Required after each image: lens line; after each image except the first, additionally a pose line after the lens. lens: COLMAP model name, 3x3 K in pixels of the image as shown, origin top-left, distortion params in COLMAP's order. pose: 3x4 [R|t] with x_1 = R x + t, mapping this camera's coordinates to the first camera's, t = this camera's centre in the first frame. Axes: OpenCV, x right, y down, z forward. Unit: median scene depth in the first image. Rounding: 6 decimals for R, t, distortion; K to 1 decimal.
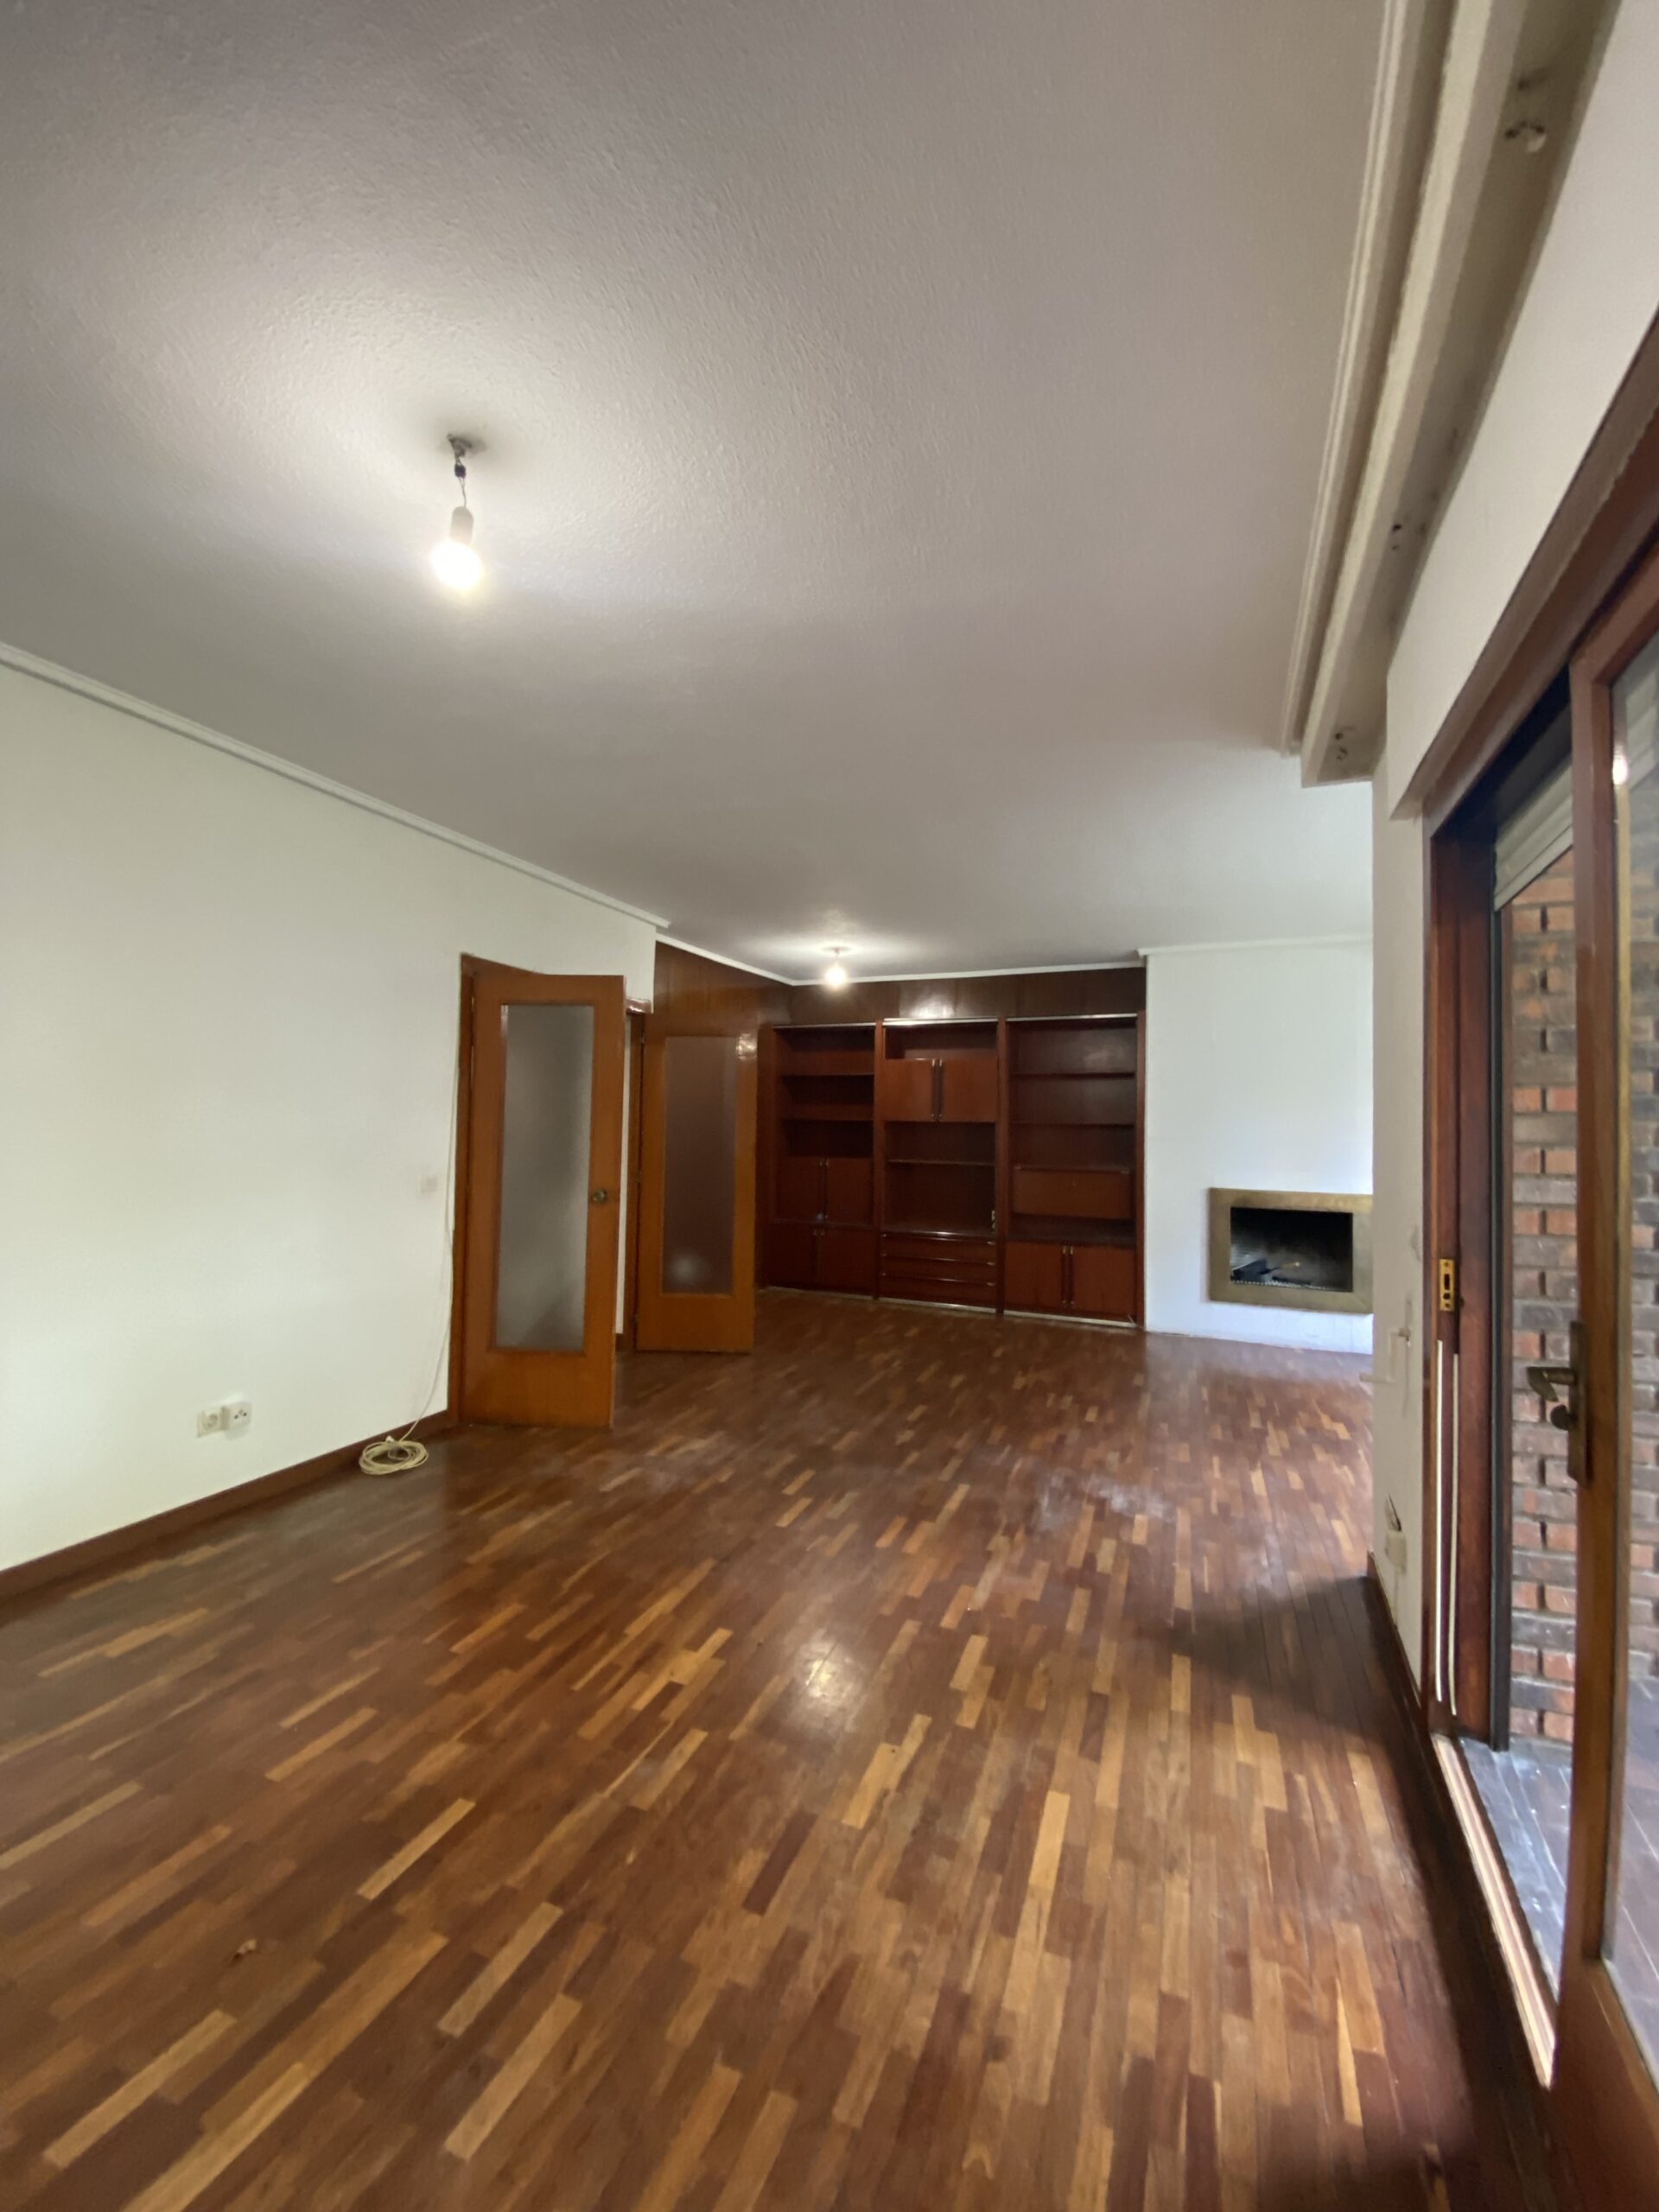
lens RADIAL K [[908.1, 0, 830.5], [0, 908.1, 1094.3], [0, 0, 1]] dist [0.019578, -0.019211]
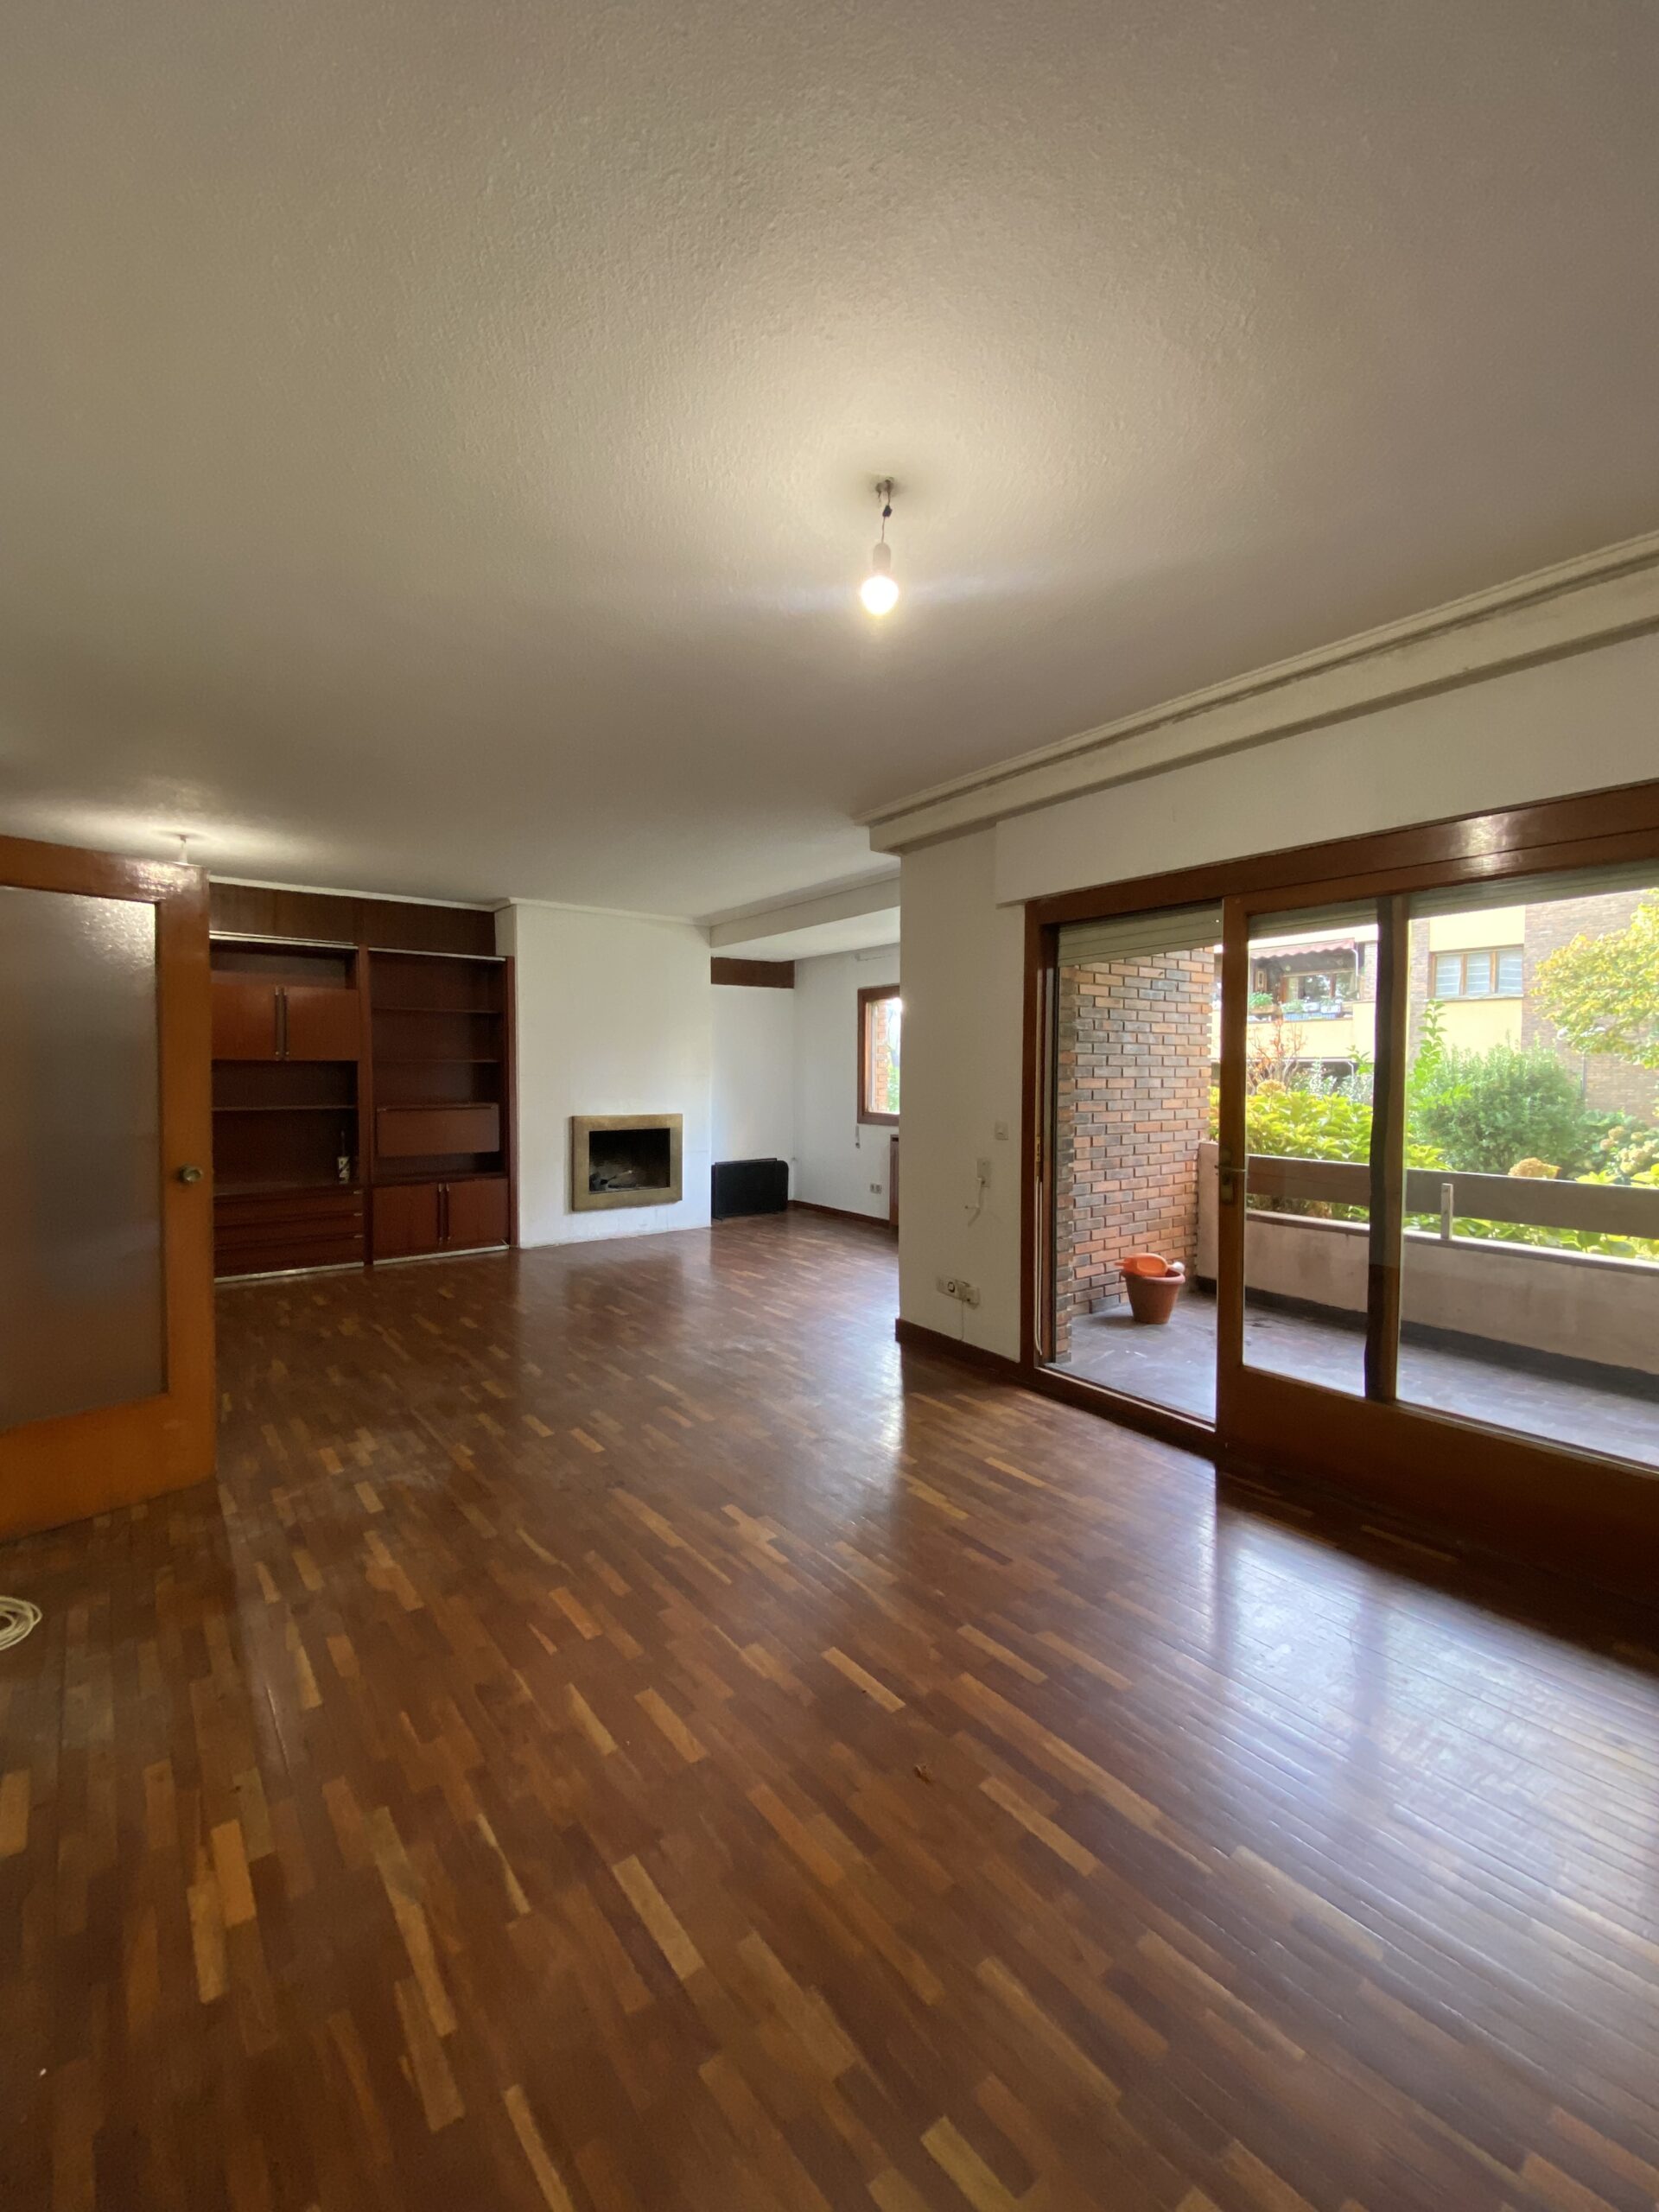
lens RADIAL K [[908.1, 0, 835.0], [0, 908.1, 1104.6], [0, 0, 1]] dist [0.019578, -0.019211]
pose [[0.502487, -0.051019, 0.863078, -0.779374], [-0.027065, 0.996840, 0.074683, -0.015341], [-0.864161, -0.060886, 0.499518, 0.245300]]
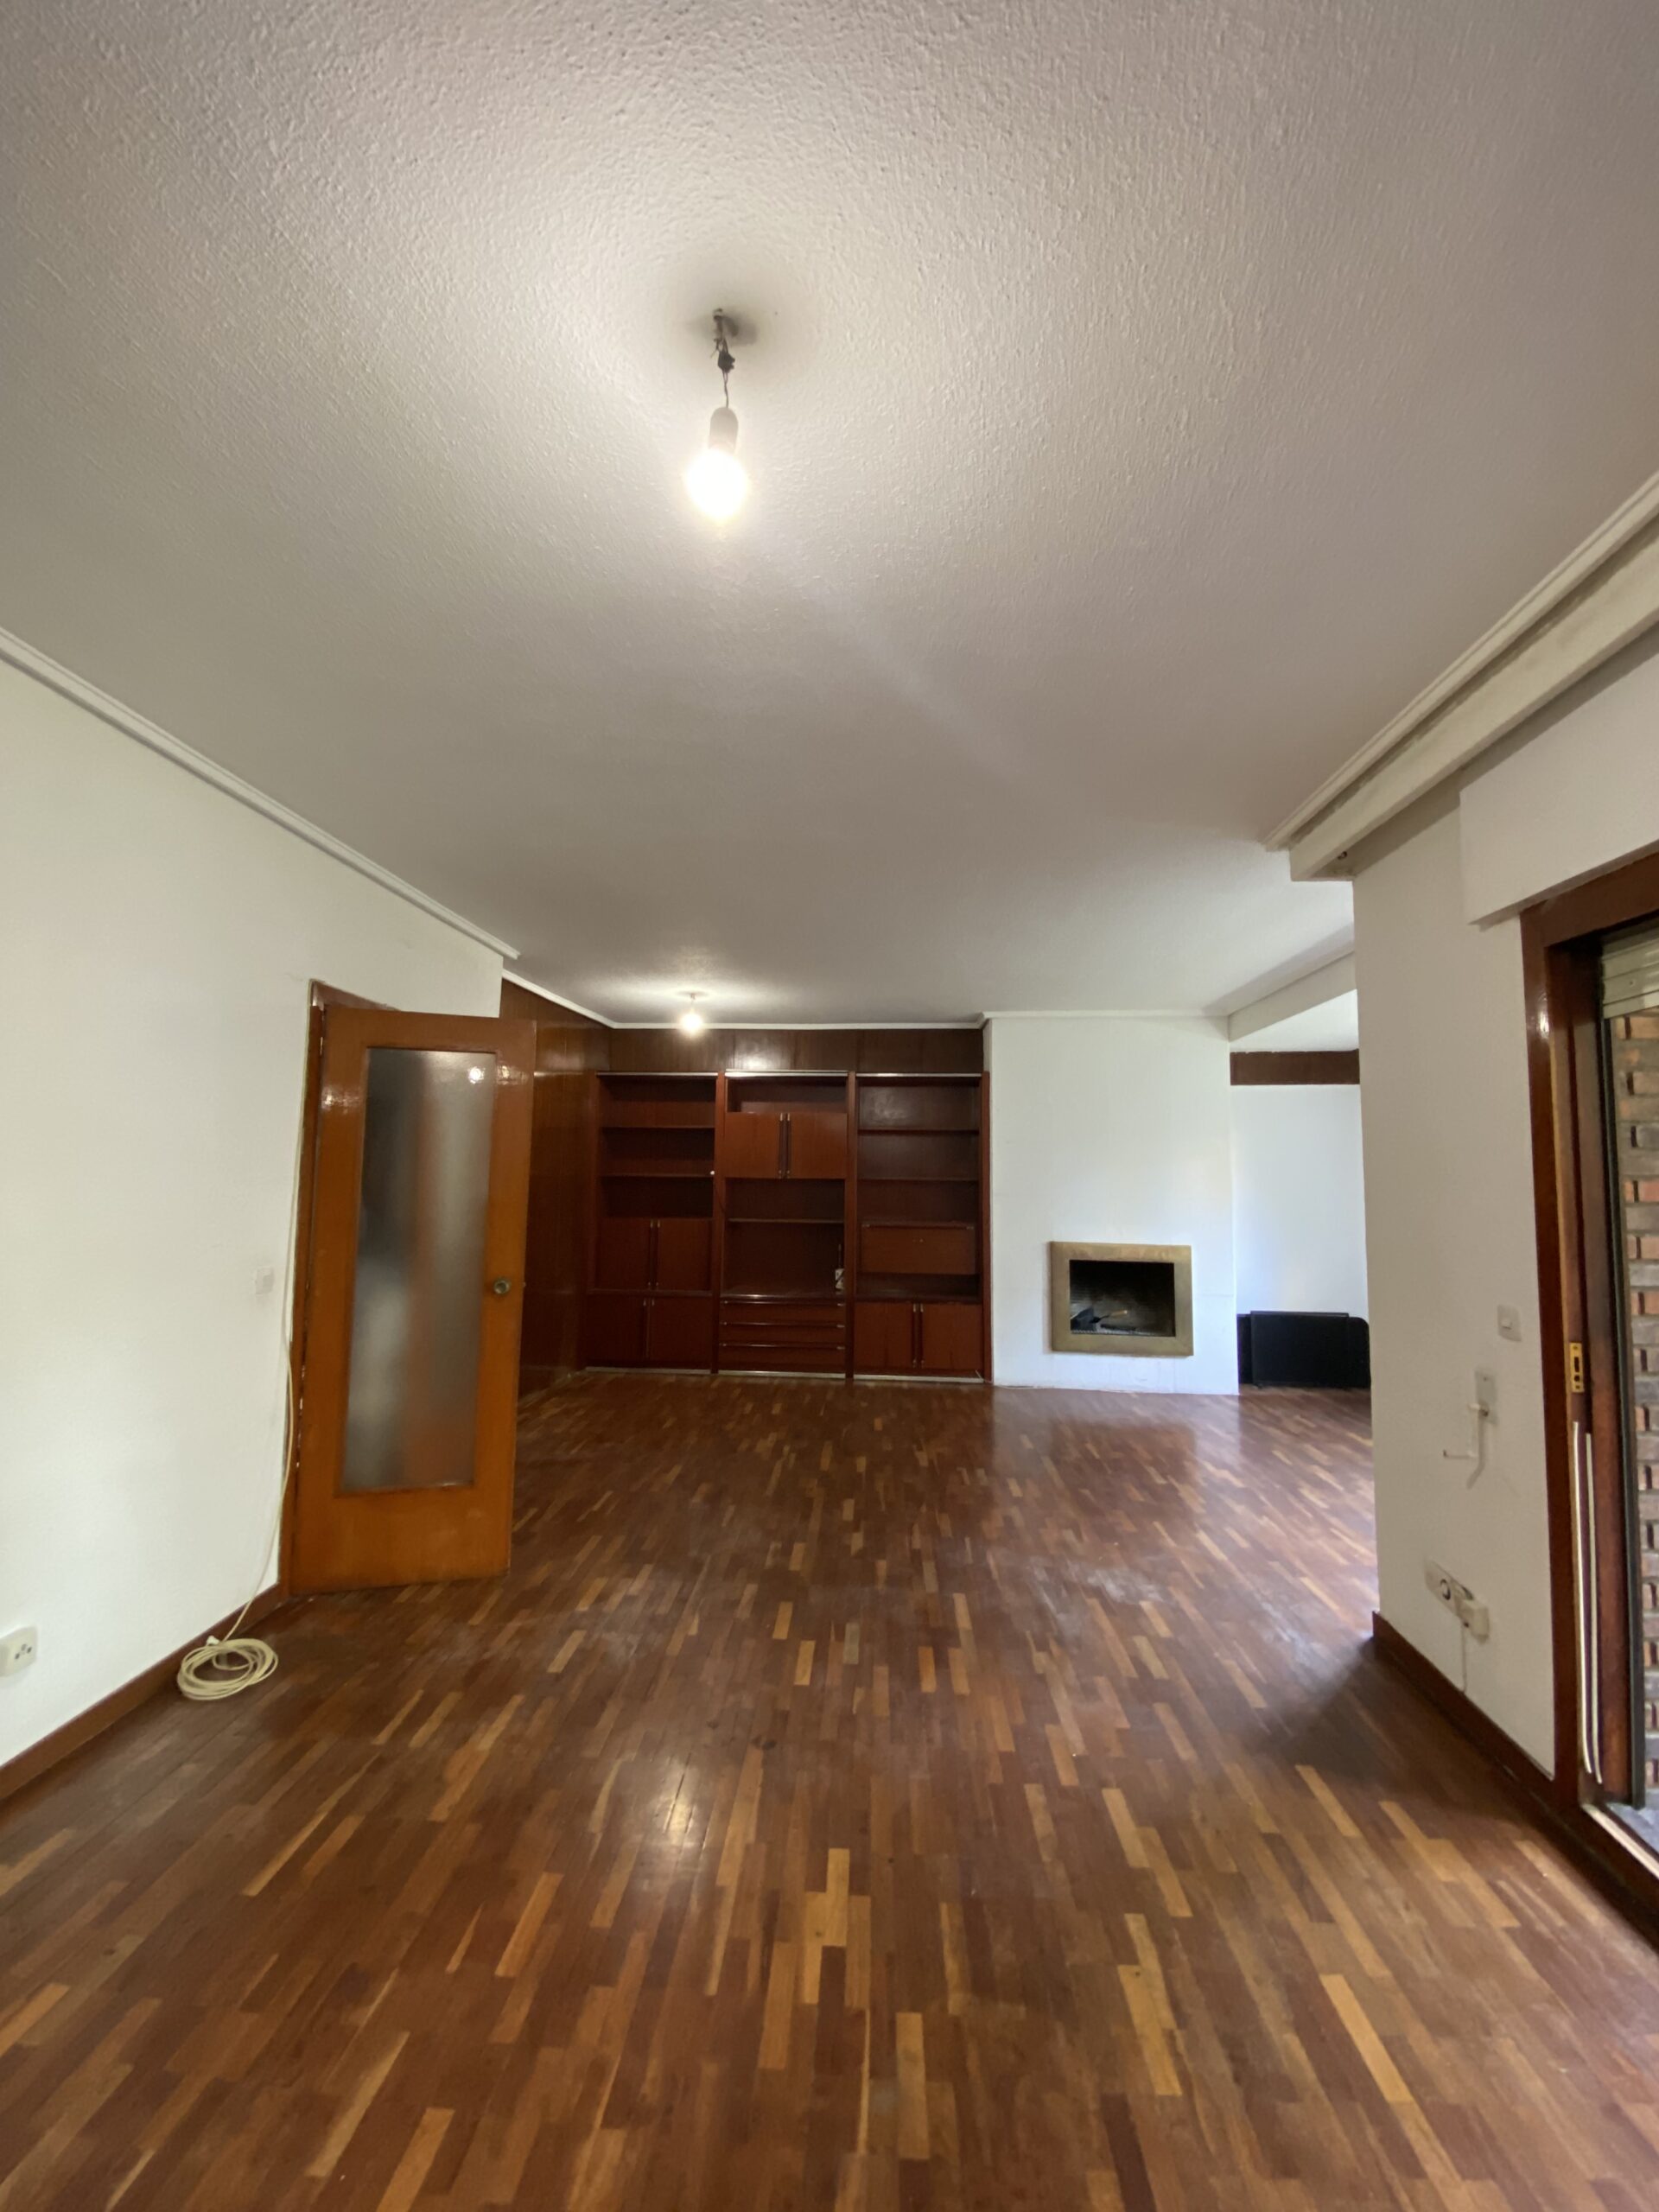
lens RADIAL K [[908.1, 0, 831.9], [0, 908.1, 1091.8], [0, 0, 1]] dist [0.019578, -0.019211]
pose [[0.947931, 0.022751, 0.317663, -0.296302], [-0.007509, 0.998765, -0.049122, -0.031534], [-0.318388, 0.044179, 0.946930, 0.159293]]
